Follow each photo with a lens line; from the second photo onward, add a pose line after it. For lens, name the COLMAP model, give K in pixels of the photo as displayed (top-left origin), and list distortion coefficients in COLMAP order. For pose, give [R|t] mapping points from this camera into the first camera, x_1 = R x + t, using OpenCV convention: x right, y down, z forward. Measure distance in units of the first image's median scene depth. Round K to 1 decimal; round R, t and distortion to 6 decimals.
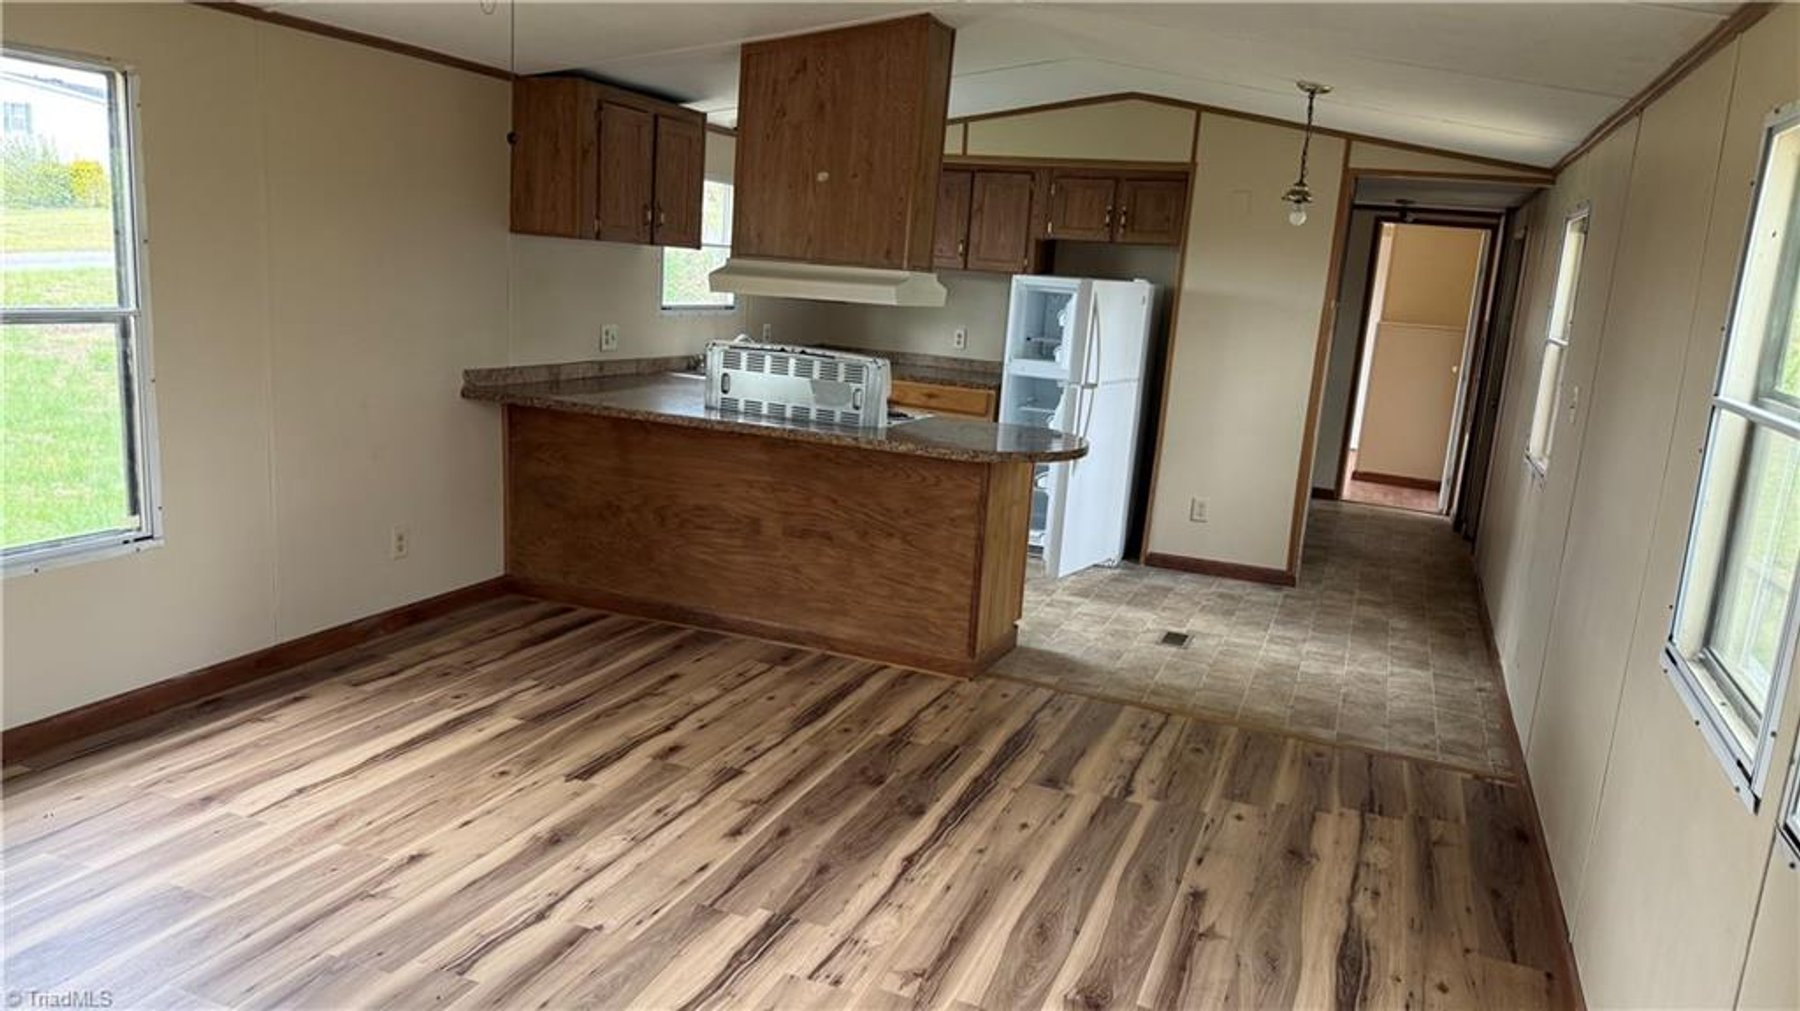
lens RADIAL K [[1225.4, 0, 900.1], [0, 1225.4, 516.8], [0, 0, 1]] dist [0.171704, -0.334828]
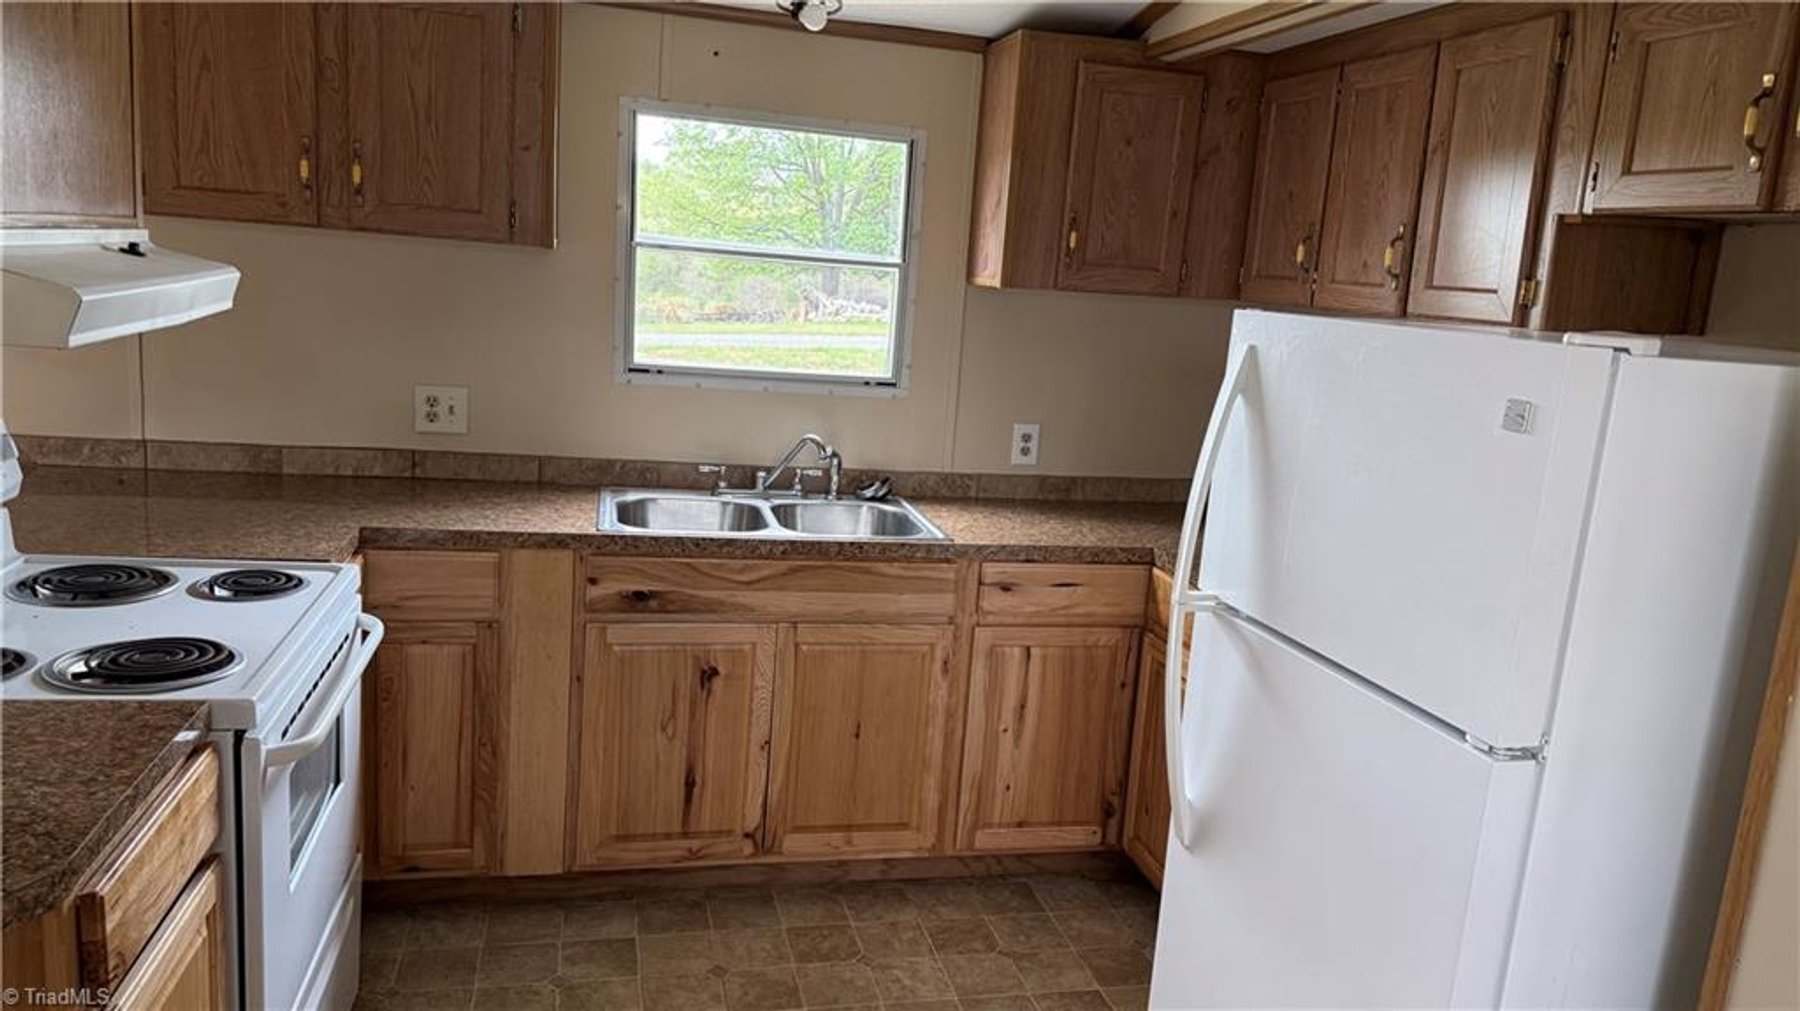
lens RADIAL K [[1225.4, 0, 900.1], [0, 1225.4, 516.8], [0, 0, 1]] dist [0.171704, -0.334828]
pose [[0.571291, 0.140636, -0.808609, 0.293614], [-0.202532, 0.978899, 0.027161, -0.137687], [0.795366, 0.148252, 0.587720, 0.752903]]
